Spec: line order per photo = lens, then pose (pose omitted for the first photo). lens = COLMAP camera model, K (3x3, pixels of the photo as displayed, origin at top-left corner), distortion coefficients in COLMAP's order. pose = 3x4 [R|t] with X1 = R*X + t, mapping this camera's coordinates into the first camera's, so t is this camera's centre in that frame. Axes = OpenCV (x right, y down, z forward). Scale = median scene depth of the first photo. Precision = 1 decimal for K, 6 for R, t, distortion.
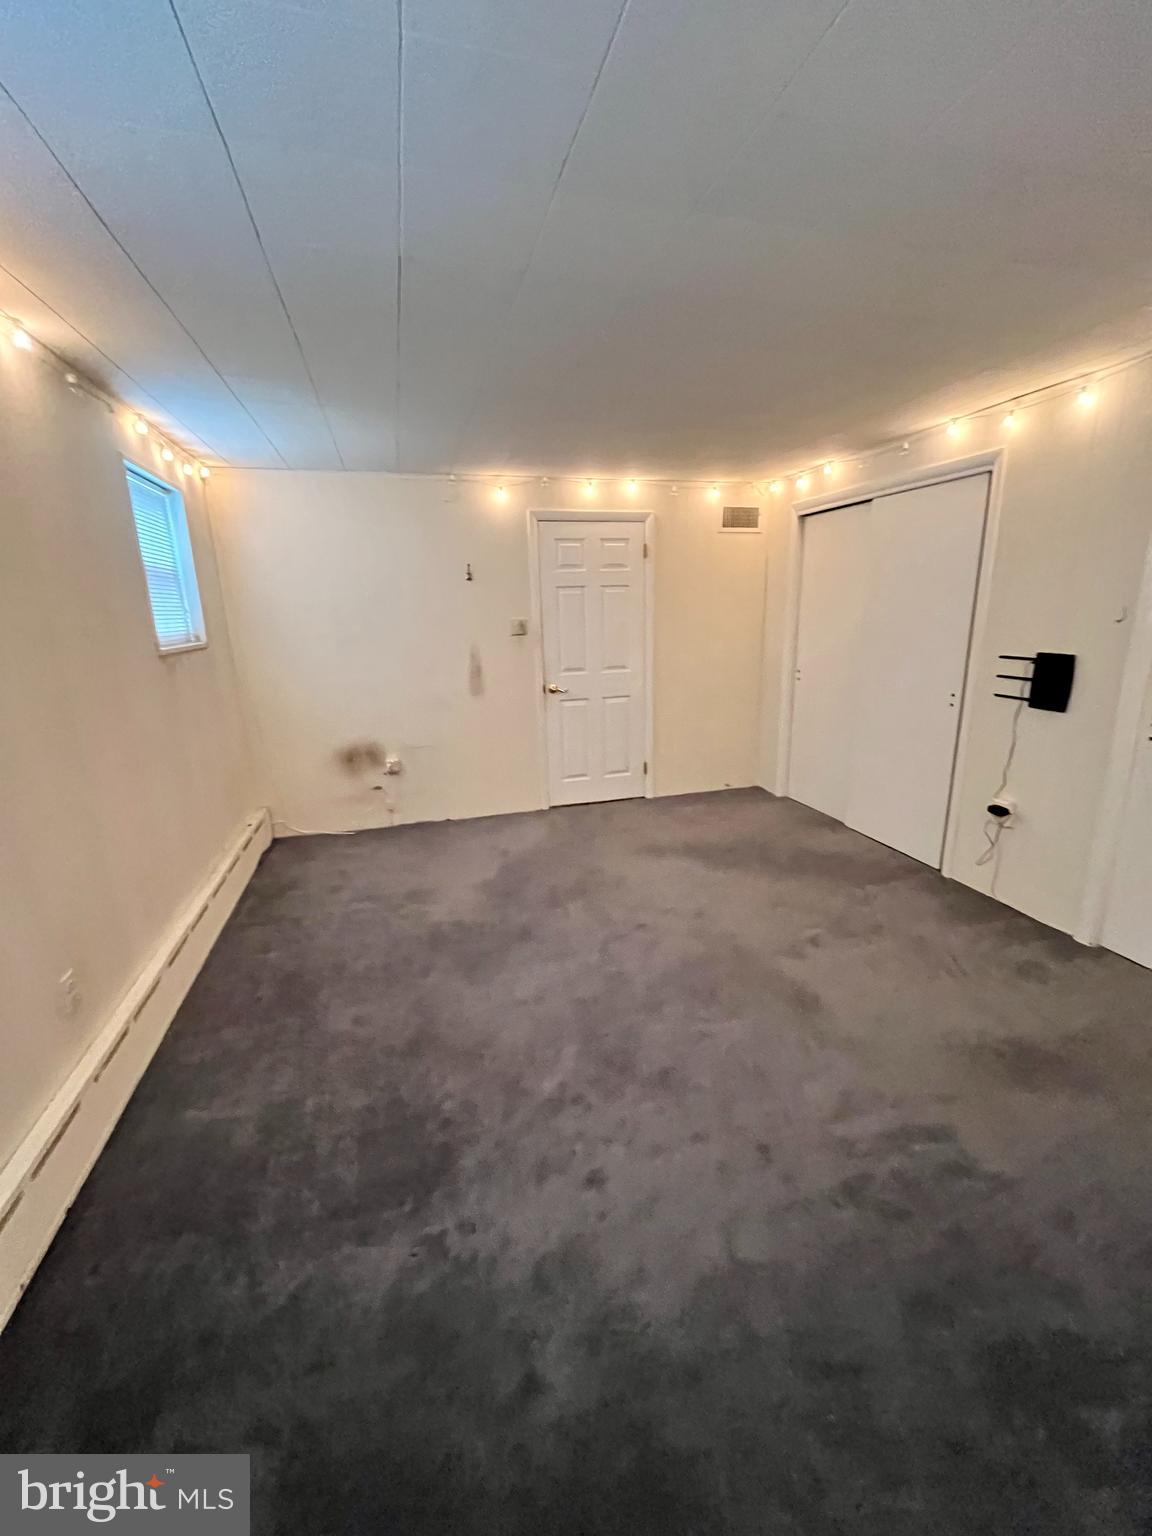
lens RADIAL K [[619.7, 0, 578.0], [0, 619.7, 758.4], [0, 0, 1]] dist [-0.002668, -0.000600]
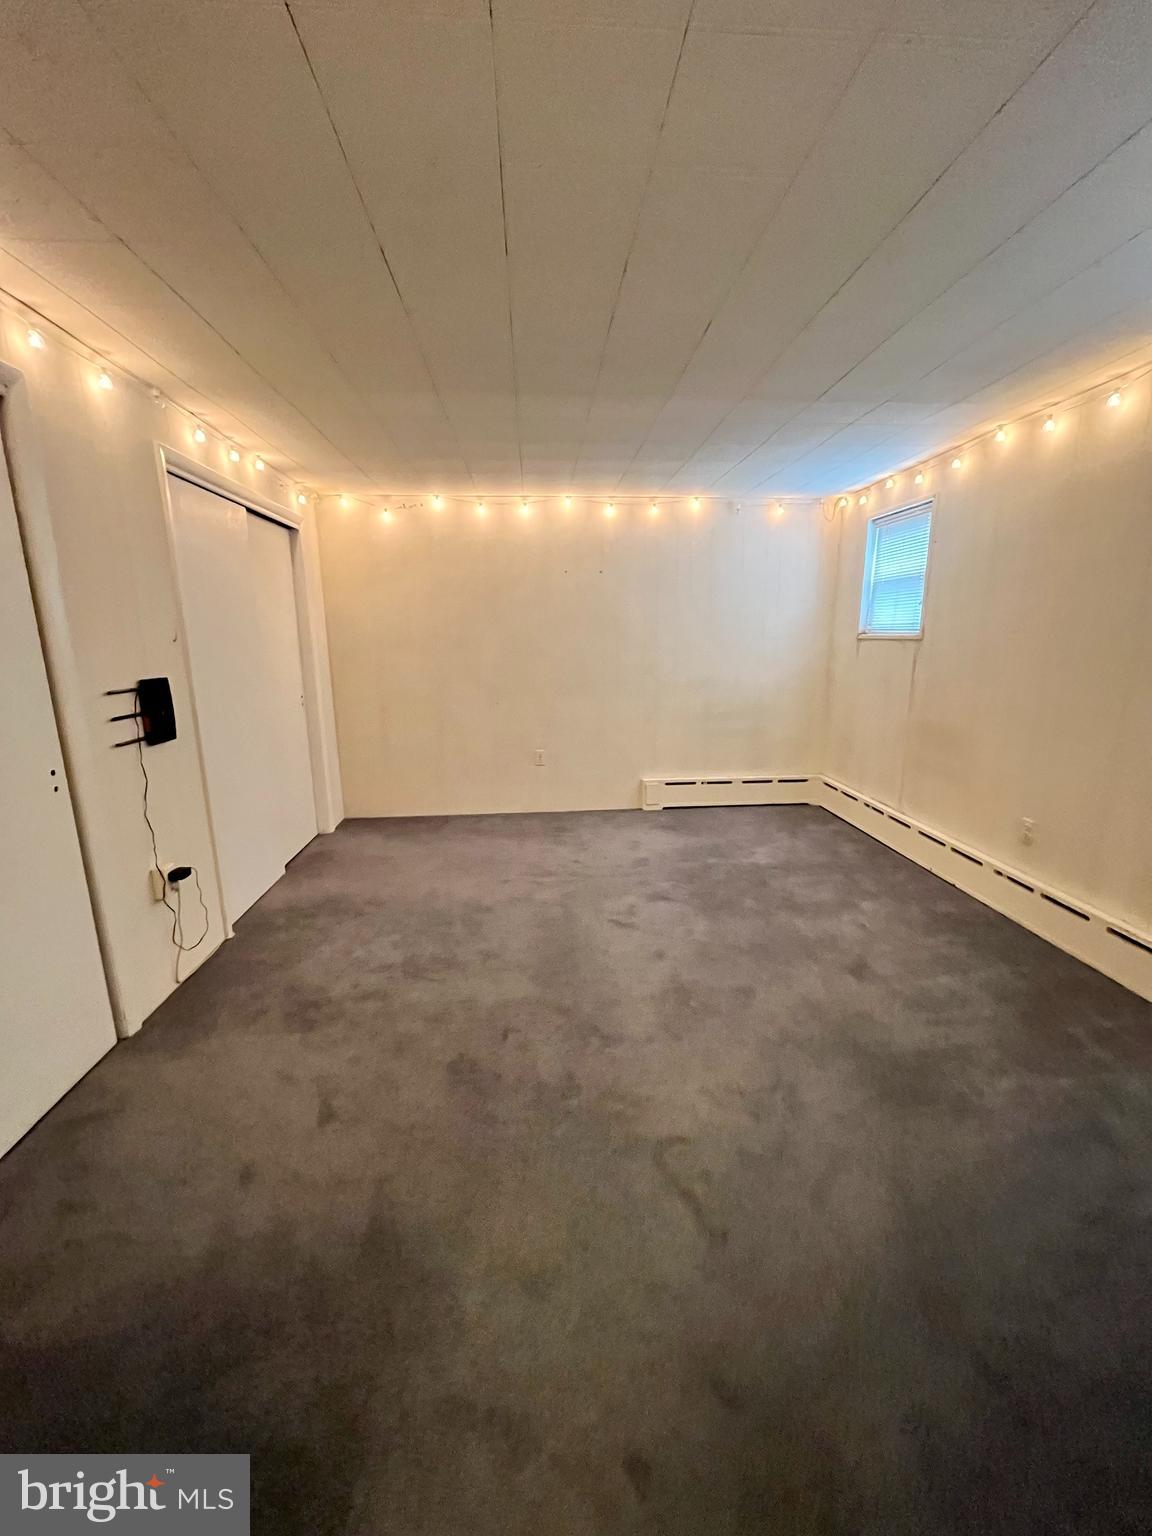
lens RADIAL K [[619.7, 0, 566.8], [0, 619.7, 771.9], [0, 0, 1]] dist [-0.002668, -0.000600]
pose [[-0.973746, 0.006787, 0.227537, -0.001967], [0.106504, 0.896989, 0.429032, -0.343947], [-0.201186, 0.442002, -0.874162, 1.609904]]
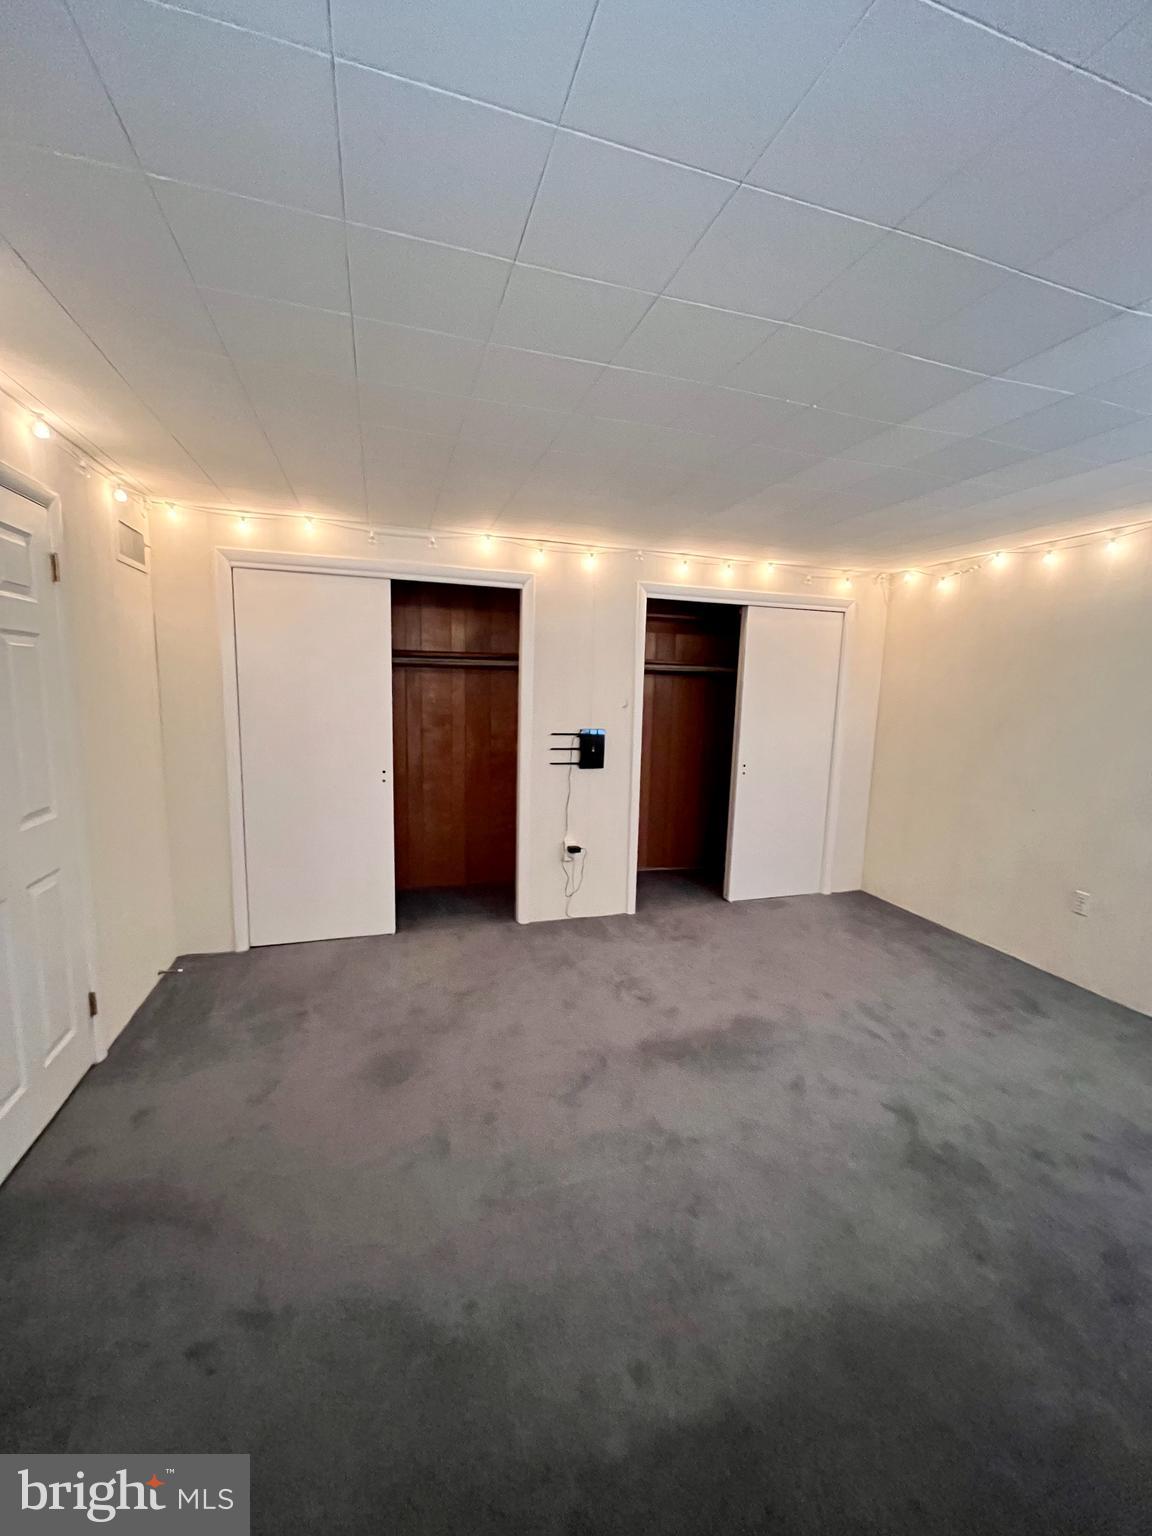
lens RADIAL K [[619.7, 0, 571.4], [0, 619.7, 770.4], [0, 0, 1]] dist [-0.002668, -0.000600]
pose [[-0.025344, -0.109140, 0.993703, -0.624839], [0.216034, 0.969936, 0.112040, -0.233843], [-0.976057, 0.217513, -0.001004, 1.008180]]
